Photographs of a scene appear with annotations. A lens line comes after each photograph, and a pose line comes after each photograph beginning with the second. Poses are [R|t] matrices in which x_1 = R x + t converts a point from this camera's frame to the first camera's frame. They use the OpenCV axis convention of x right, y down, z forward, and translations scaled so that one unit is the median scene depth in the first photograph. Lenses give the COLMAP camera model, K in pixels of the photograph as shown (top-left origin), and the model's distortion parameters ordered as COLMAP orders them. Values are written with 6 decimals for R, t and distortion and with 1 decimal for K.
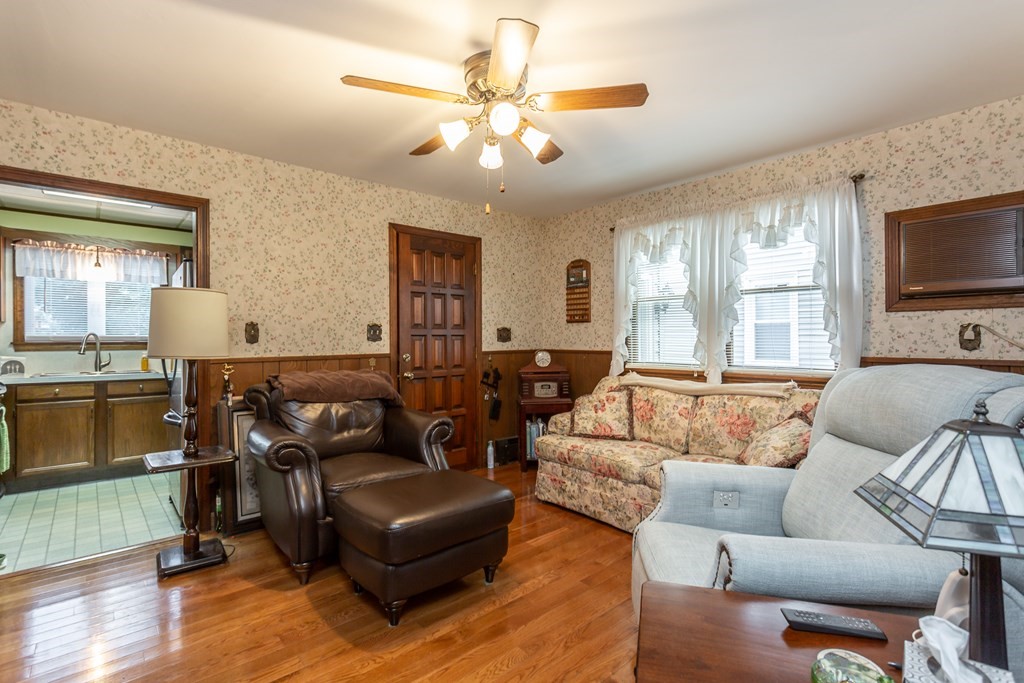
lens RADIAL K [[491.2, 0, 510.3], [0, 491.2, 337.4], [0, 0, 1]] dist [0.001968, 0.004787]
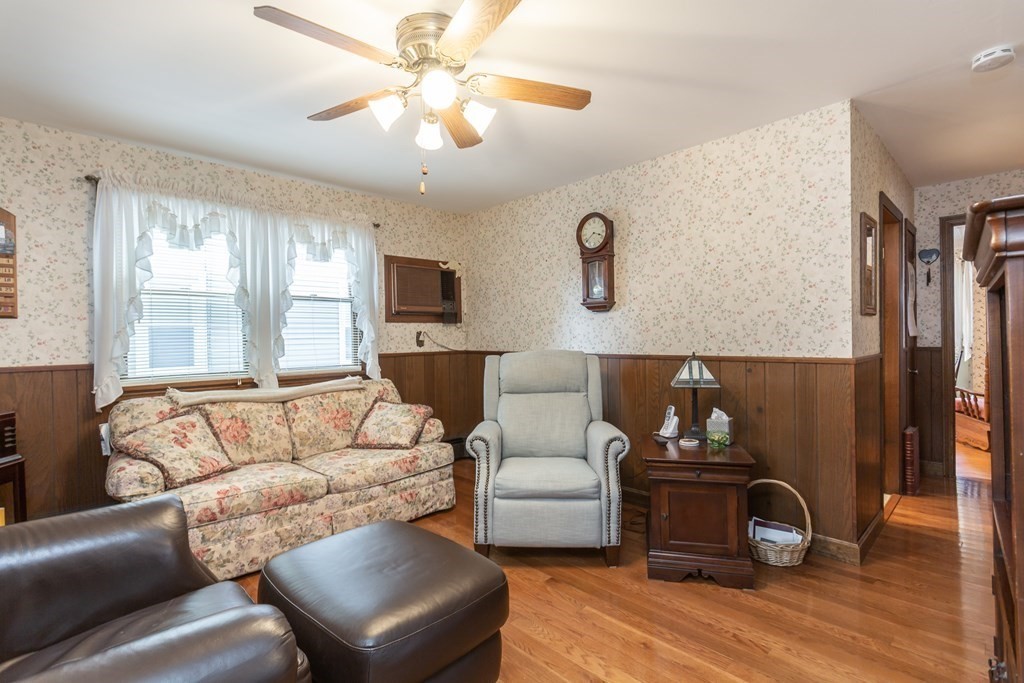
lens RADIAL K [[491.2, 0, 513.8], [0, 491.2, 342.6], [0, 0, 1]] dist [0.001968, 0.004787]
pose [[-0.063530, -0.008492, 0.997944, -0.795084], [0.013132, 0.999870, 0.009344, -0.000121], [-0.997894, 0.013699, -0.063410, 0.787737]]
